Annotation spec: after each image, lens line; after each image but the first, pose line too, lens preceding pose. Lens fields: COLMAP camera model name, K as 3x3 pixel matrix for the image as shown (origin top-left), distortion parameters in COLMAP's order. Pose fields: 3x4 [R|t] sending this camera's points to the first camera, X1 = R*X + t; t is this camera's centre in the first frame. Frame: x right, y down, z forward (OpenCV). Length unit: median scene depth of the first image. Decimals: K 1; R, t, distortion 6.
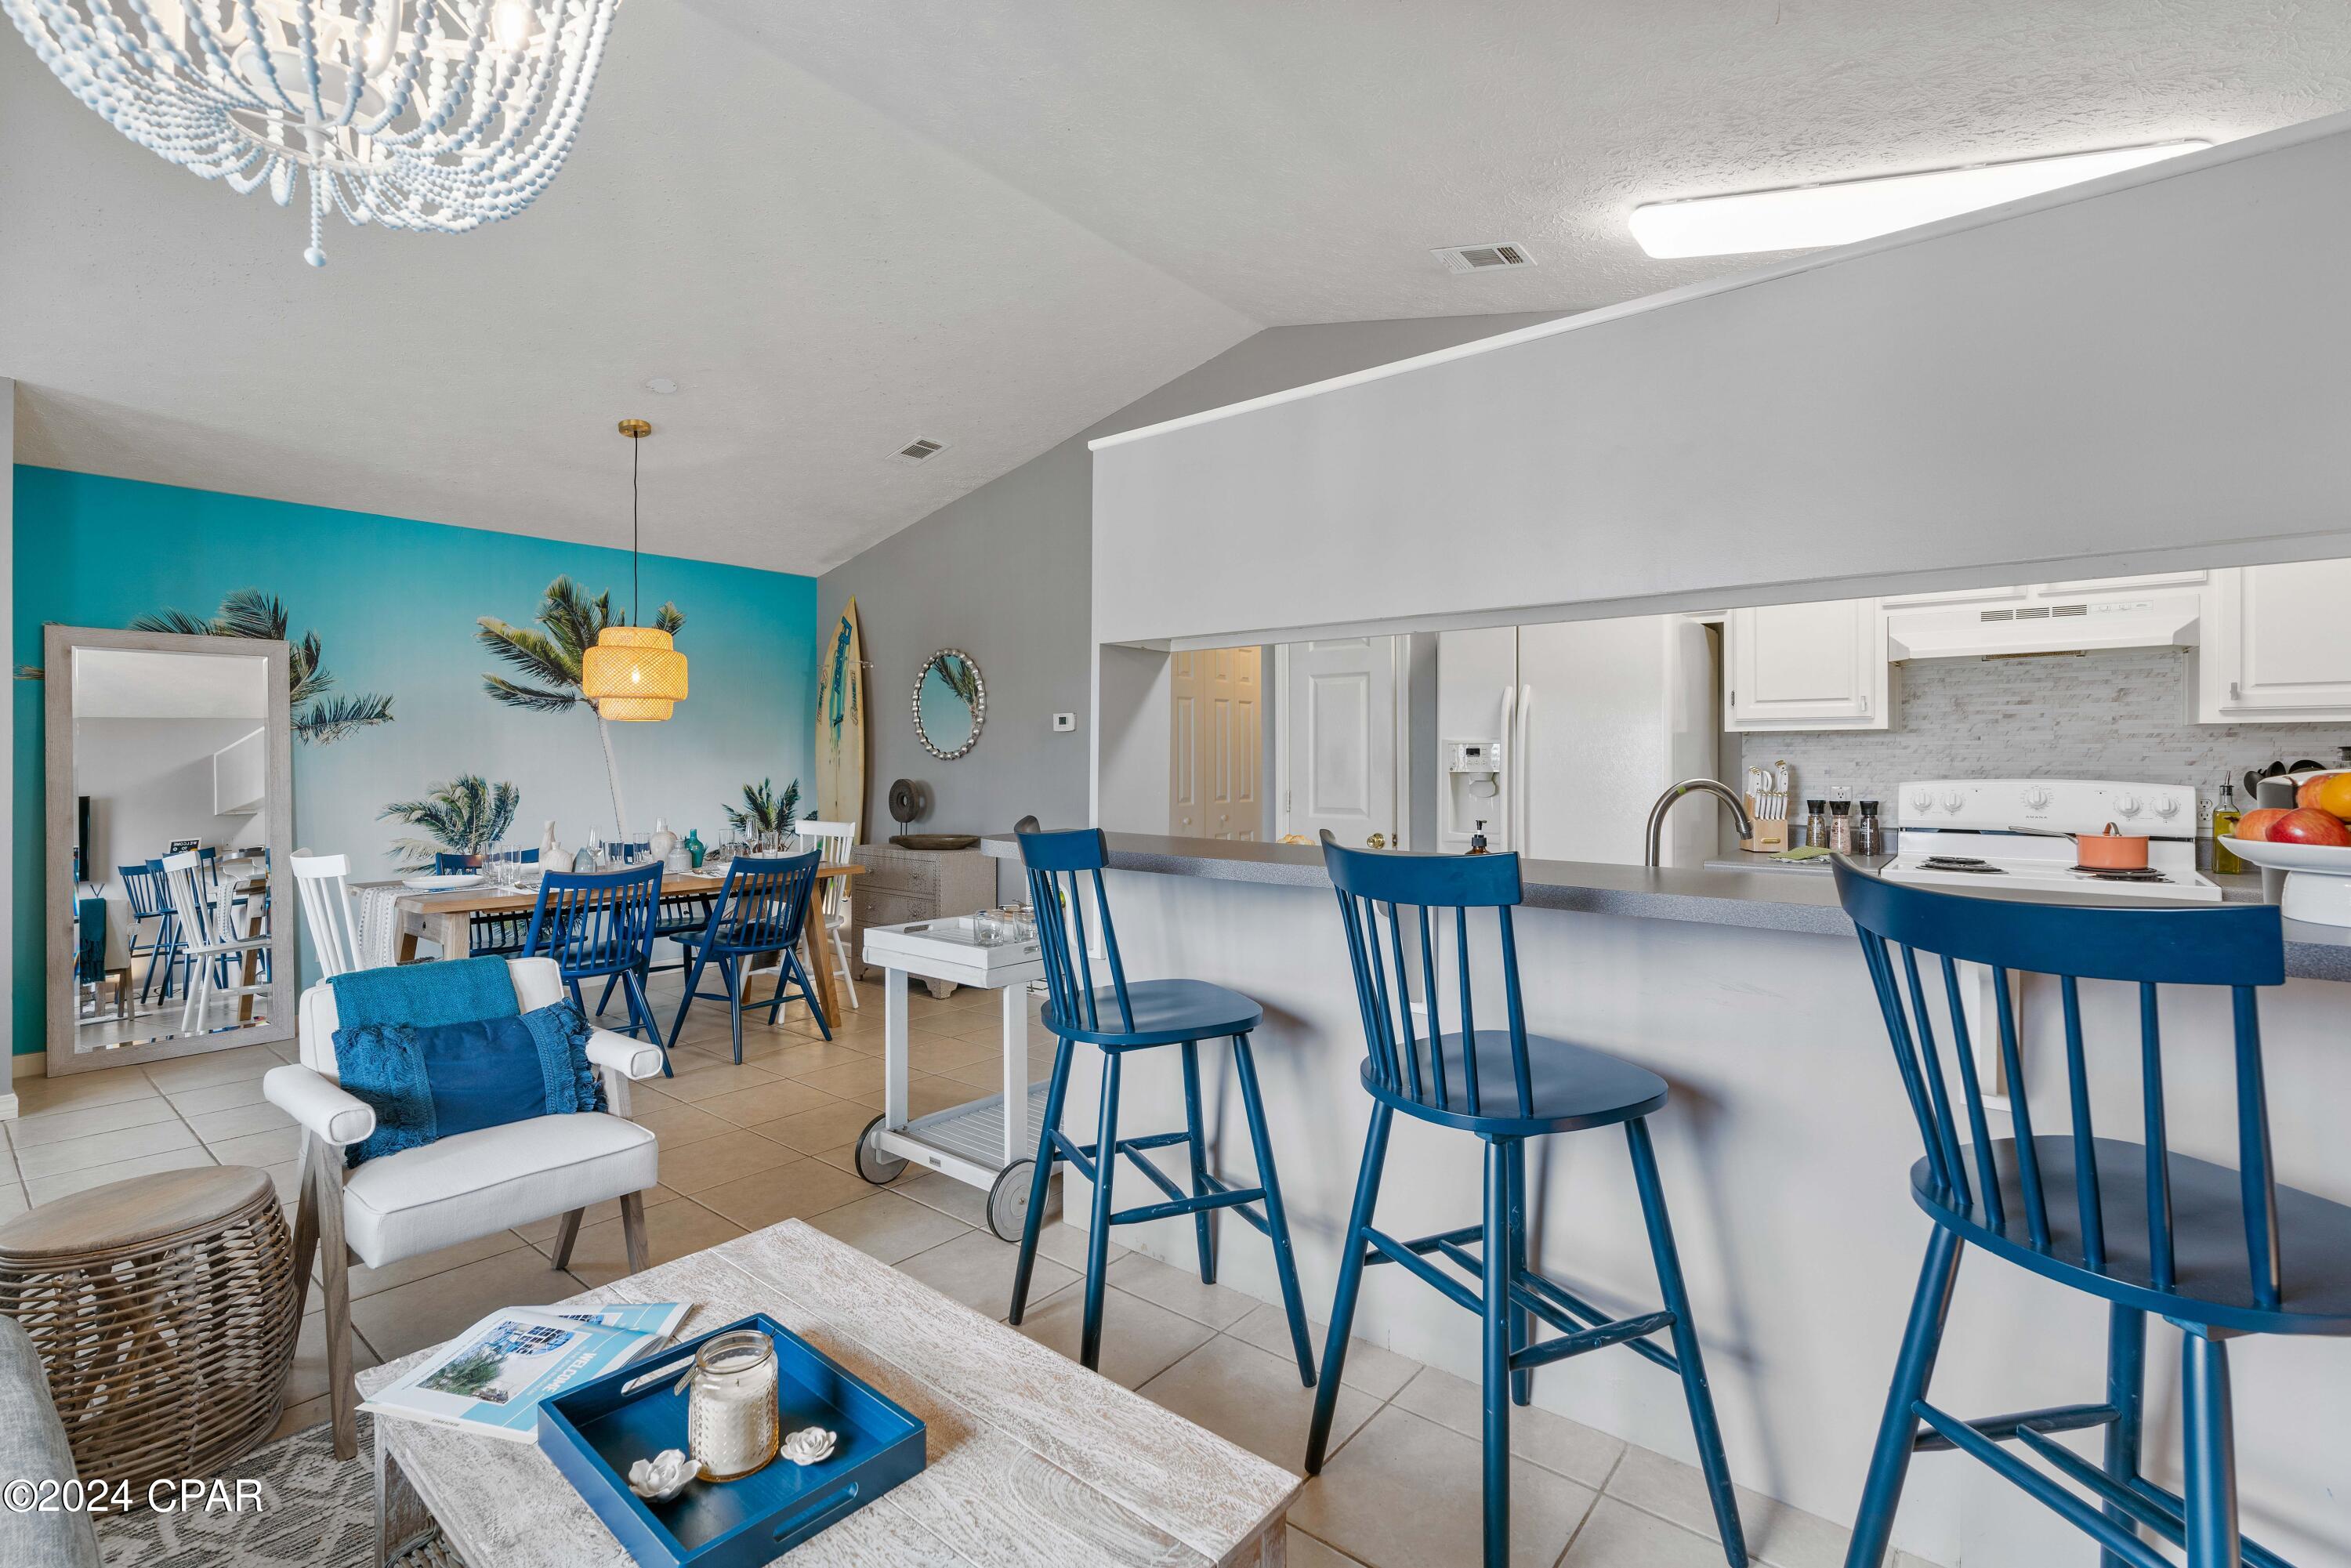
lens RADIAL K [[1075.0, 0, 1174.8], [0, 1075.0, 790.2], [0, 0, 1]] dist [0.000263, 0.000648]
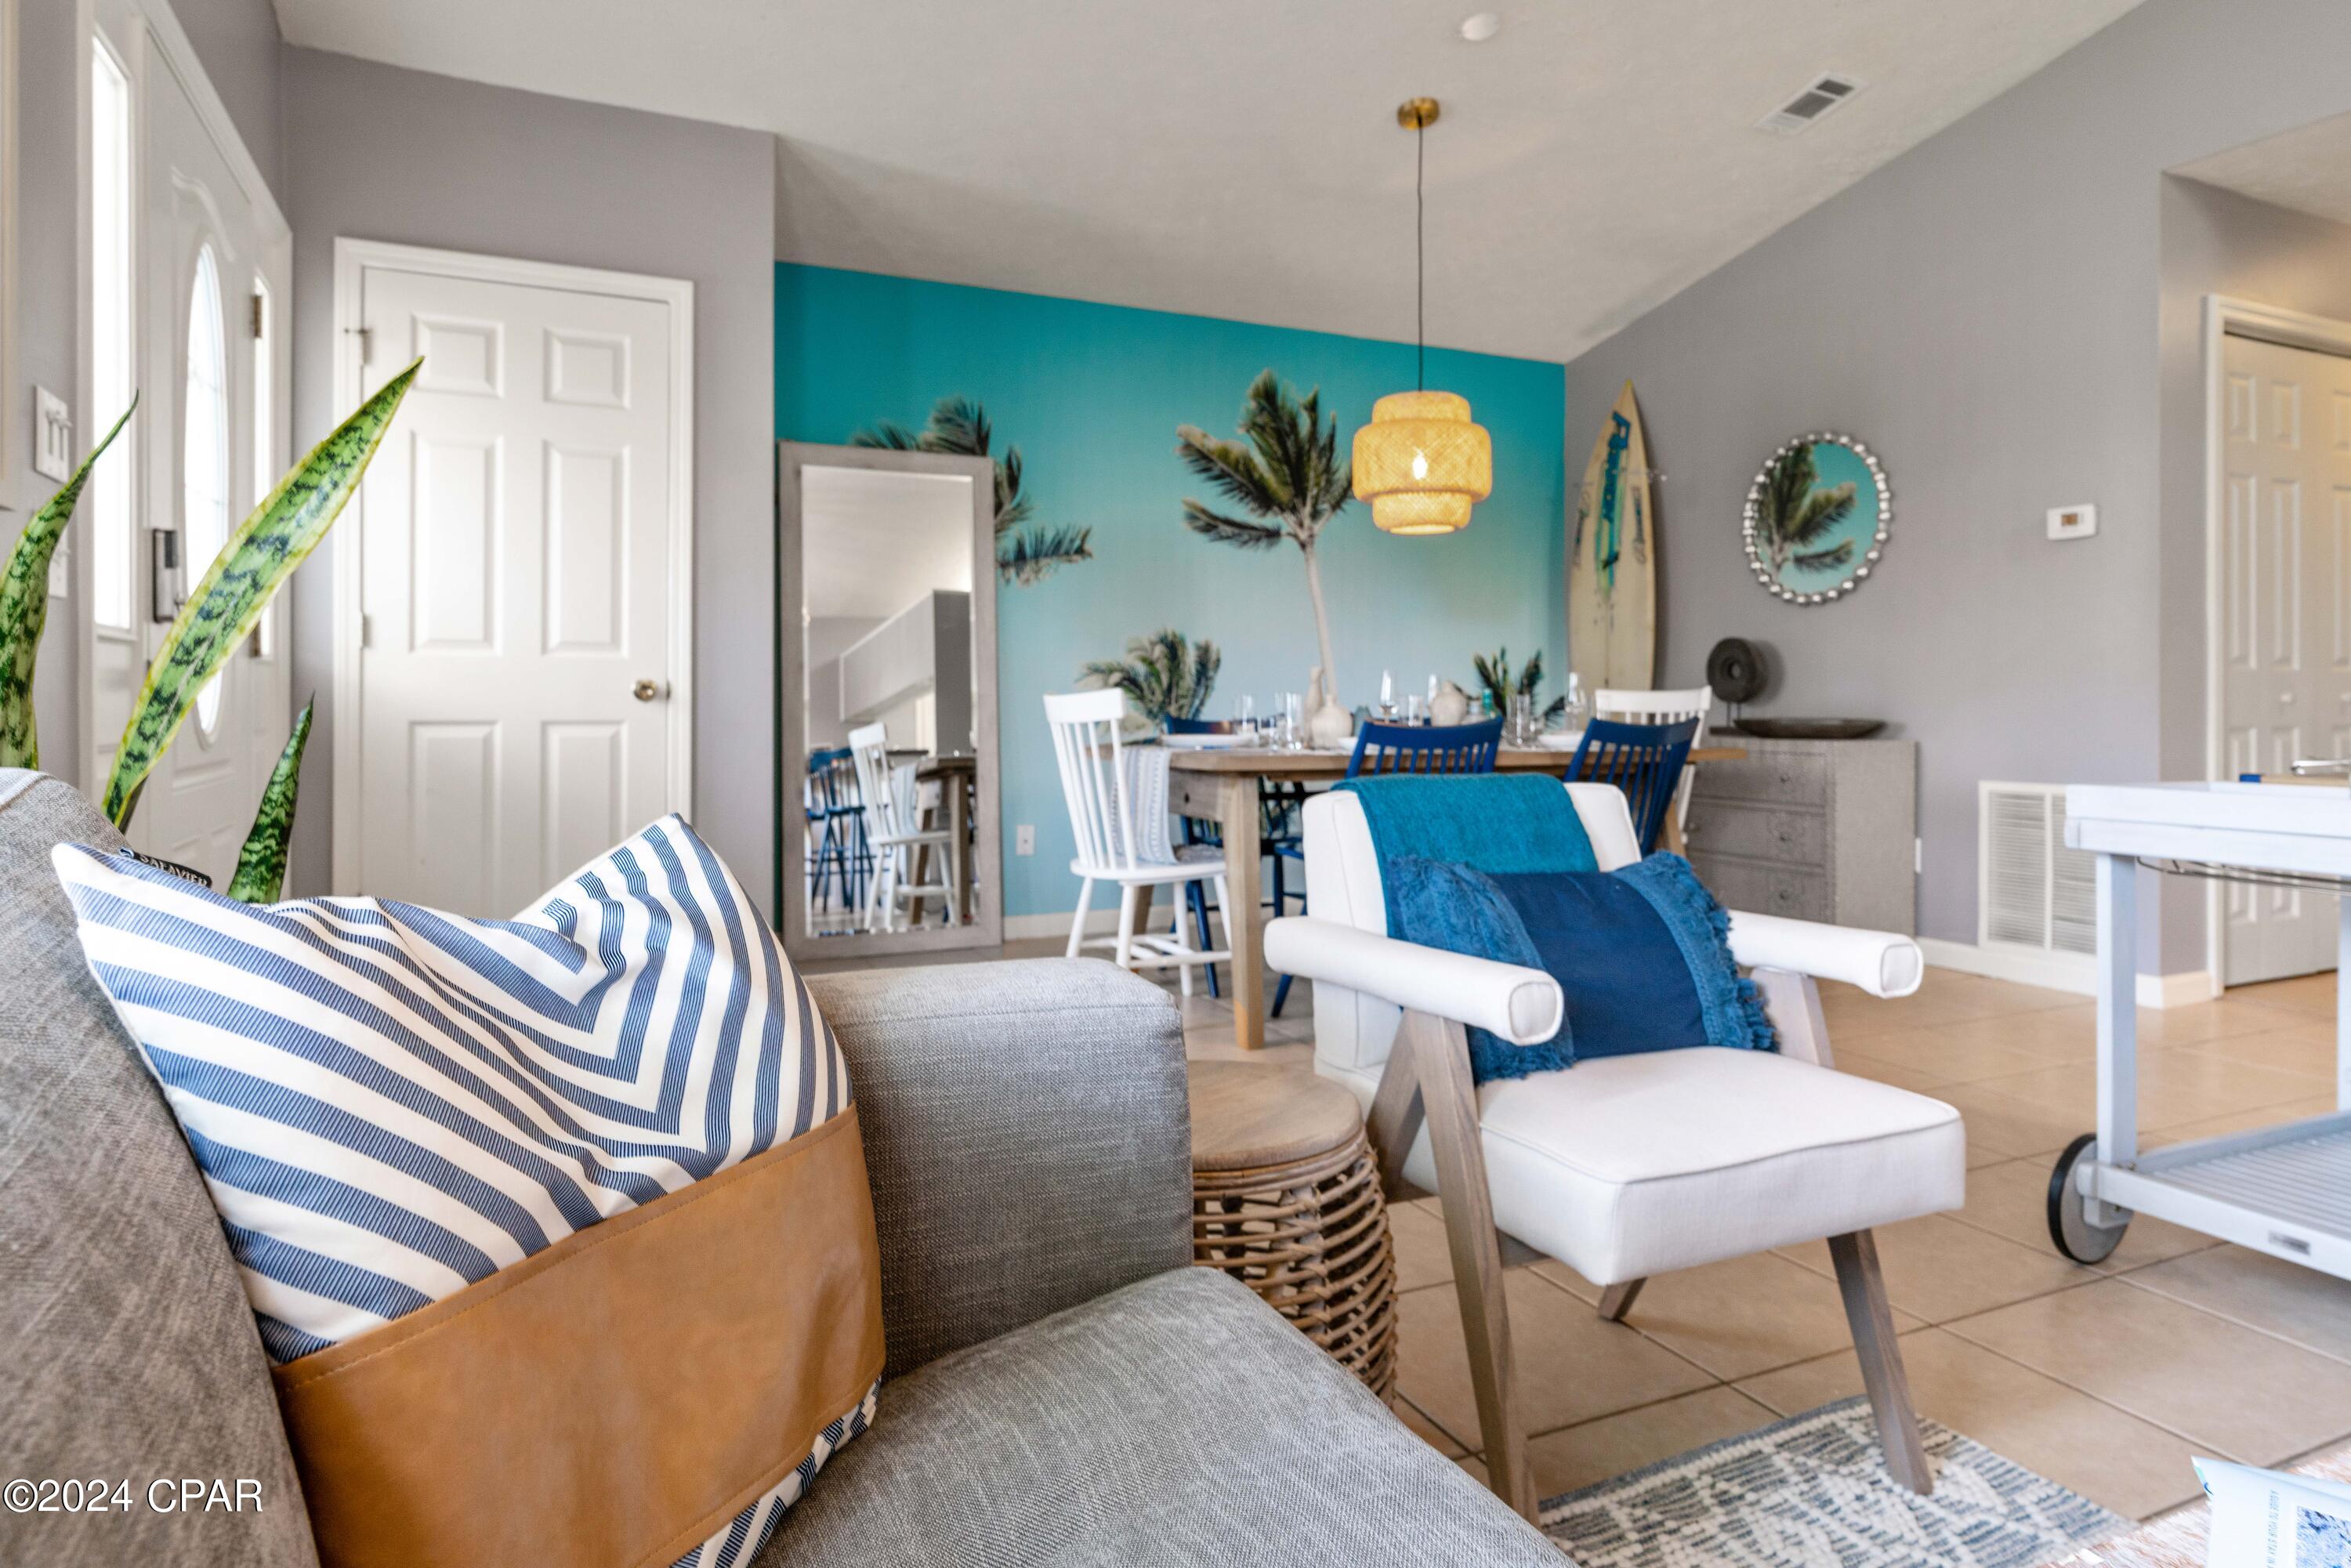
lens RADIAL K [[1378.0, 0, 1175.7], [0, 1378.0, 758.7], [0, 0, 1]] dist [-0.000240, 0.000016]
pose [[0.902576, 0.019859, -0.430071, -0.217462], [-0.014745, 0.999775, 0.015221, 0.061607], [0.430277, -0.007397, 0.902667, 0.104944]]
